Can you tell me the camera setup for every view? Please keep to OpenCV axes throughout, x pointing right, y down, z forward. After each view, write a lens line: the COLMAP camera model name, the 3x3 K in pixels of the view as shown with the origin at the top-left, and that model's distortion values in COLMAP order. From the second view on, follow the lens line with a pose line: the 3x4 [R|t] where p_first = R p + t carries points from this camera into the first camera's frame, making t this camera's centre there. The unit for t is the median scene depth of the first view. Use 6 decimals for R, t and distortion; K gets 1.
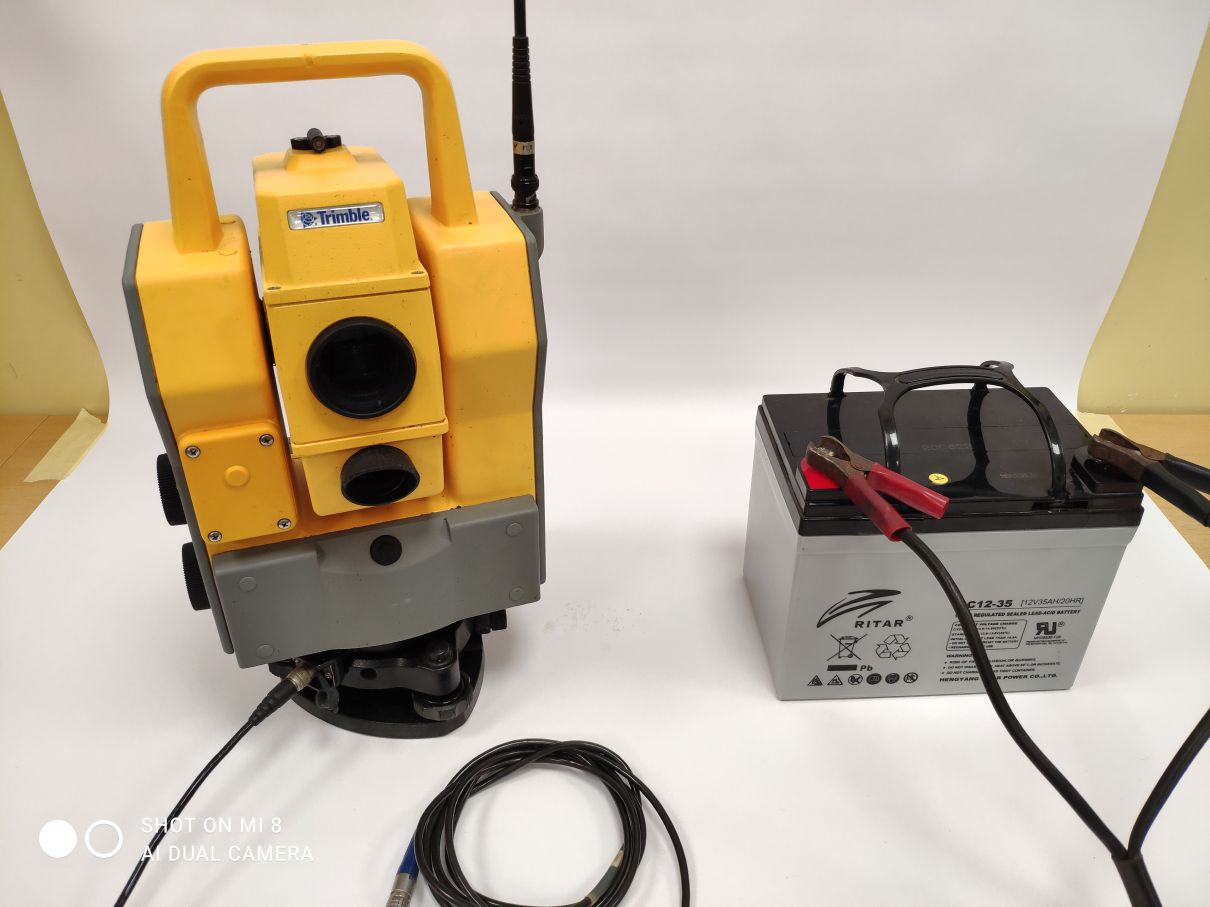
lens RADIAL K [[888.5, 0, 605.0], [0, 888.5, 453.5], [0, 0, 1]] dist [-0.036392, 0.002483]
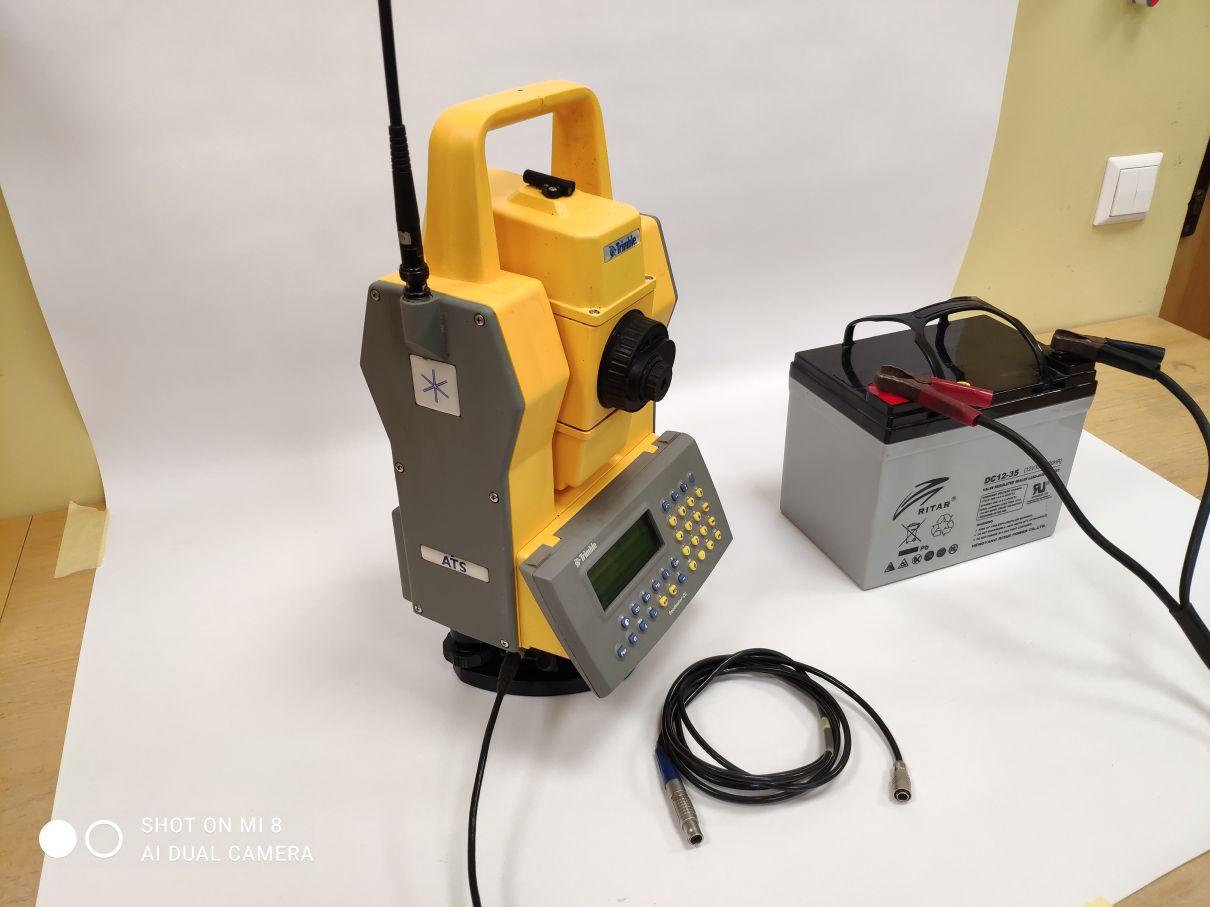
lens RADIAL K [[873.2, 0, 605.0], [0, 873.2, 453.5], [0, 0, 1]] dist [-0.004333, 0.000076]
pose [[0.947393, -0.184459, 0.261574, -0.456782], [0.195103, 0.980667, -0.015088, 0.041562], [-0.253734, 0.065328, 0.965066, -0.102722]]
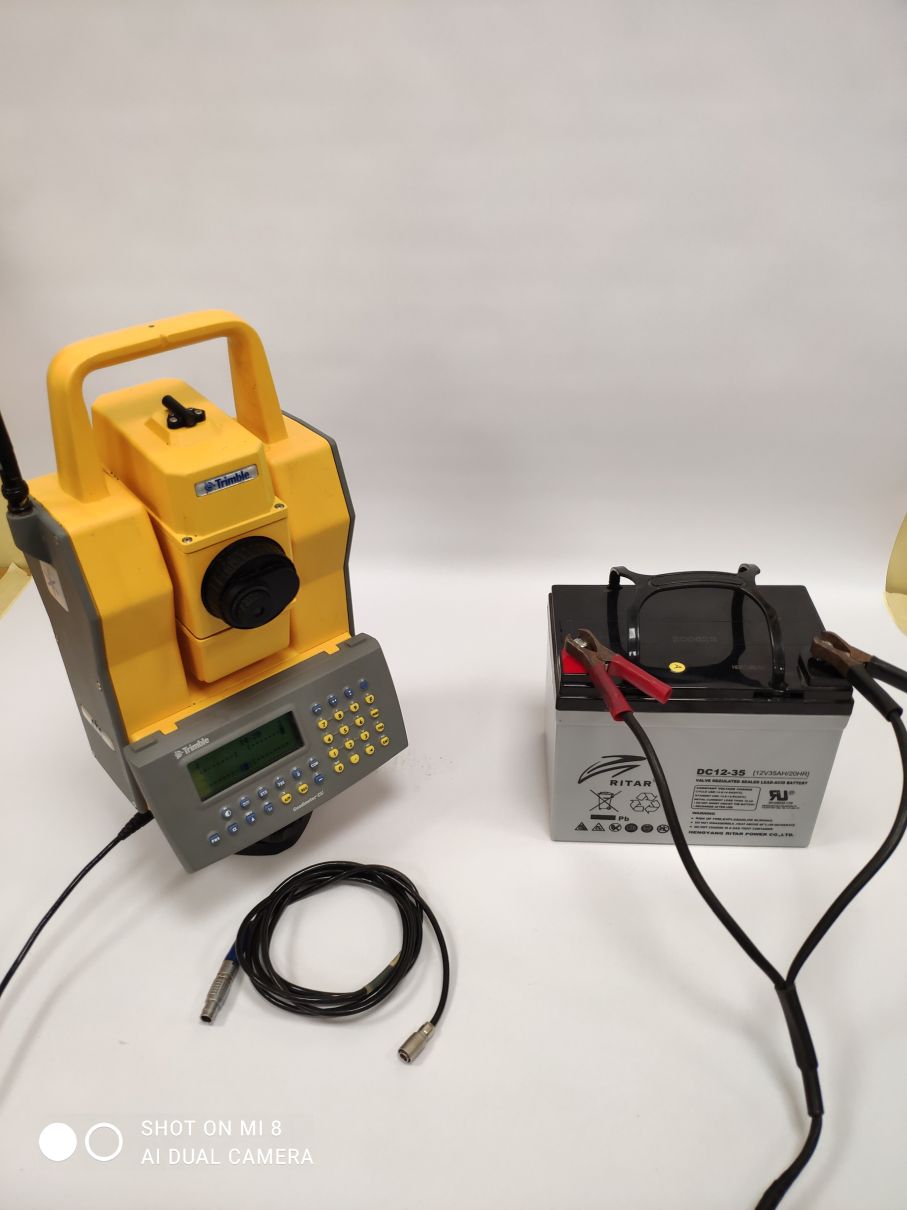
lens RADIAL K [[881.4, 0, 453.5], [0, 881.4, 605.0], [0, 0, 1]] dist [0.006173, -0.001548]
pose [[0.996239, 0.037224, -0.078241, 0.154626], [-0.034645, 0.998819, 0.034068, -0.081979], [0.079416, -0.031230, 0.996352, -0.206278]]
